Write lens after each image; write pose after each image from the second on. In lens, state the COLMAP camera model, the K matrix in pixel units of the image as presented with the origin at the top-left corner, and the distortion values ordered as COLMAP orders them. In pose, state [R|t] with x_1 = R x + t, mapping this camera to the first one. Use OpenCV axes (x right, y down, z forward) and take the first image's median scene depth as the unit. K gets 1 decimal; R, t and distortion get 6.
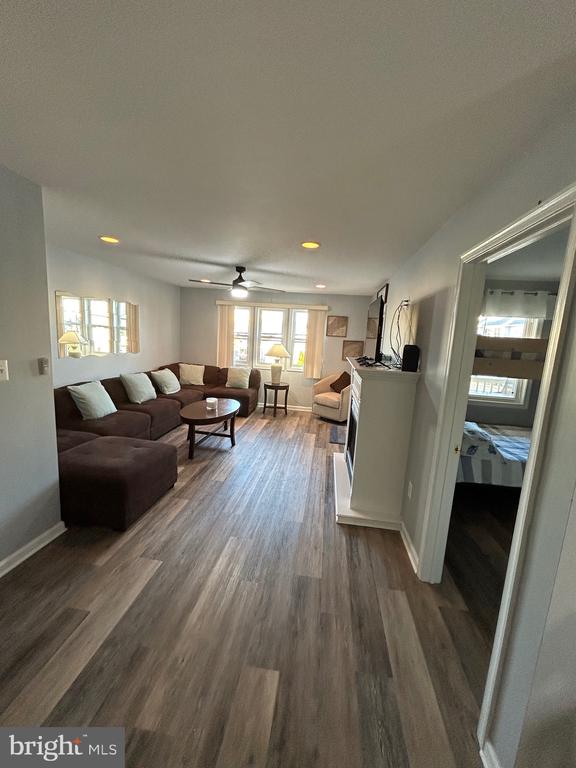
lens RADIAL K [[306.5, 0, 289.6], [0, 306.5, 378.8], [0, 0, 1]] dist [-0.002318, 0.001533]
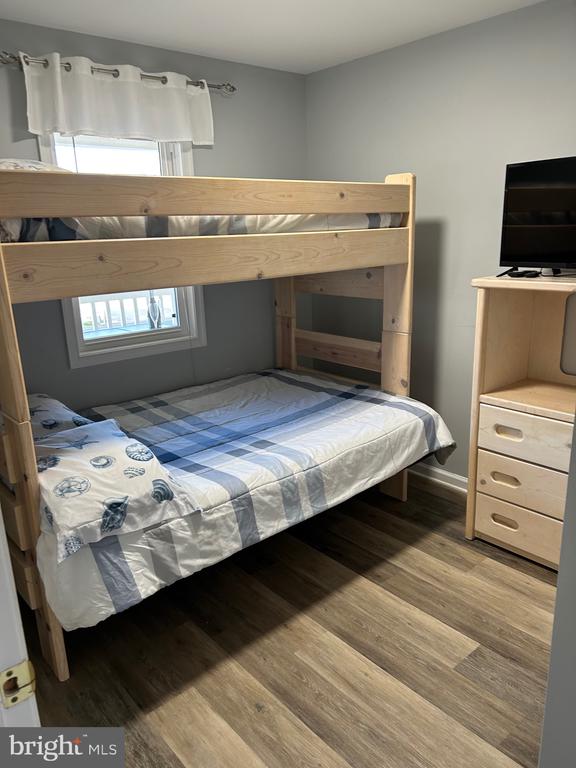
lens RADIAL K [[573.9, 0, 288.6], [0, 573.9, 384.0], [0, 0, 1]] dist [0.041477, -0.038903]
pose [[0.663536, -0.275286, 0.695657, 0.242534], [0.185898, 0.961347, 0.203110, -0.000857], [-0.724681, -0.005449, 0.689063, 0.316961]]
